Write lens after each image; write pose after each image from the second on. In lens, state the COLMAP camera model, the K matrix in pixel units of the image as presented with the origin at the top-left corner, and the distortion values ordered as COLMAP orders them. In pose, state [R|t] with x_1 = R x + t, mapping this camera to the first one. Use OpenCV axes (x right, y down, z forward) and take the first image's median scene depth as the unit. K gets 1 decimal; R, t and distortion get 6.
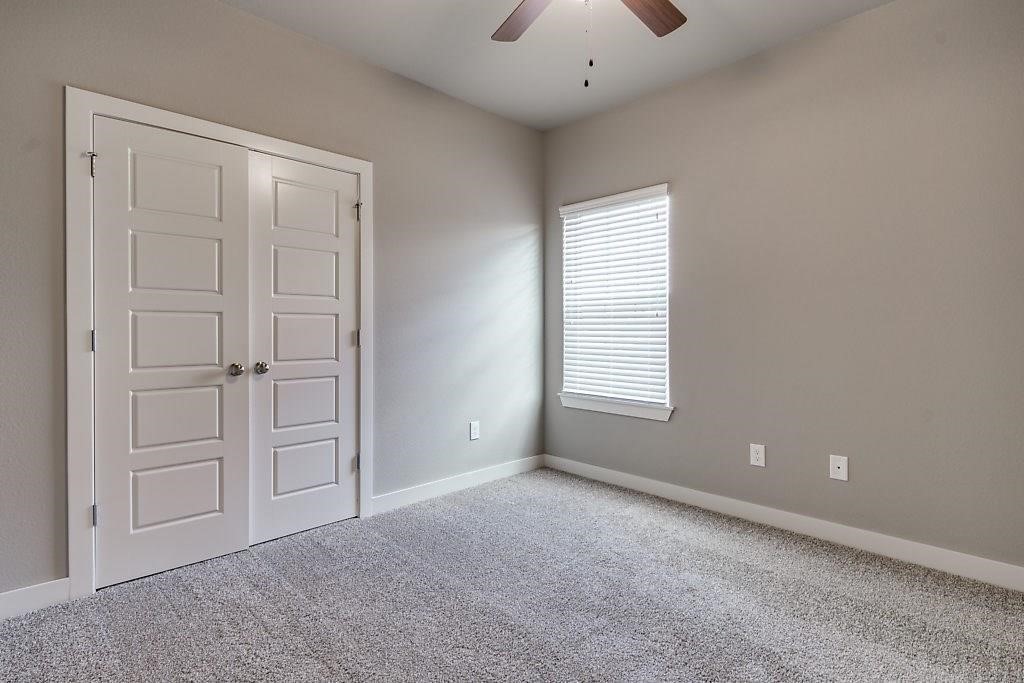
lens RADIAL K [[505.4, 0, 506.8], [0, 505.4, 336.7], [0, 0, 1]] dist [0.000308, -0.000100]
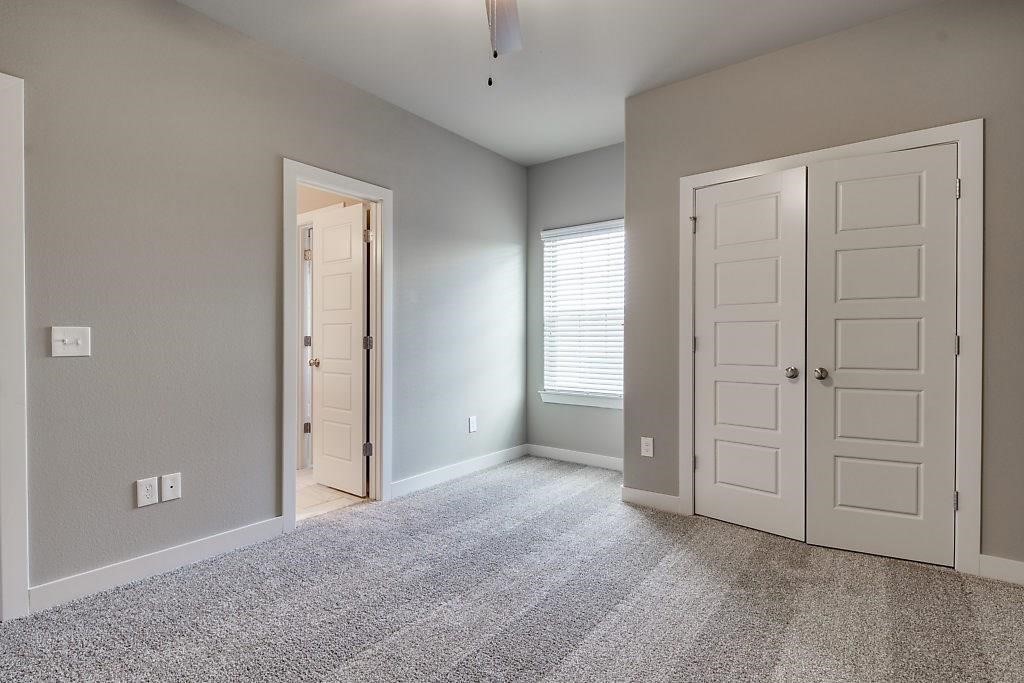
lens RADIAL K [[505.4, 0, 506.8], [0, 505.4, 336.7], [0, 0, 1]] dist [0.000308, -0.000100]
pose [[0.988476, -0.001727, 0.151368, -0.152027], [0.004021, 0.999882, -0.014848, 0.004245], [-0.151324, 0.015286, 0.988366, -0.143961]]
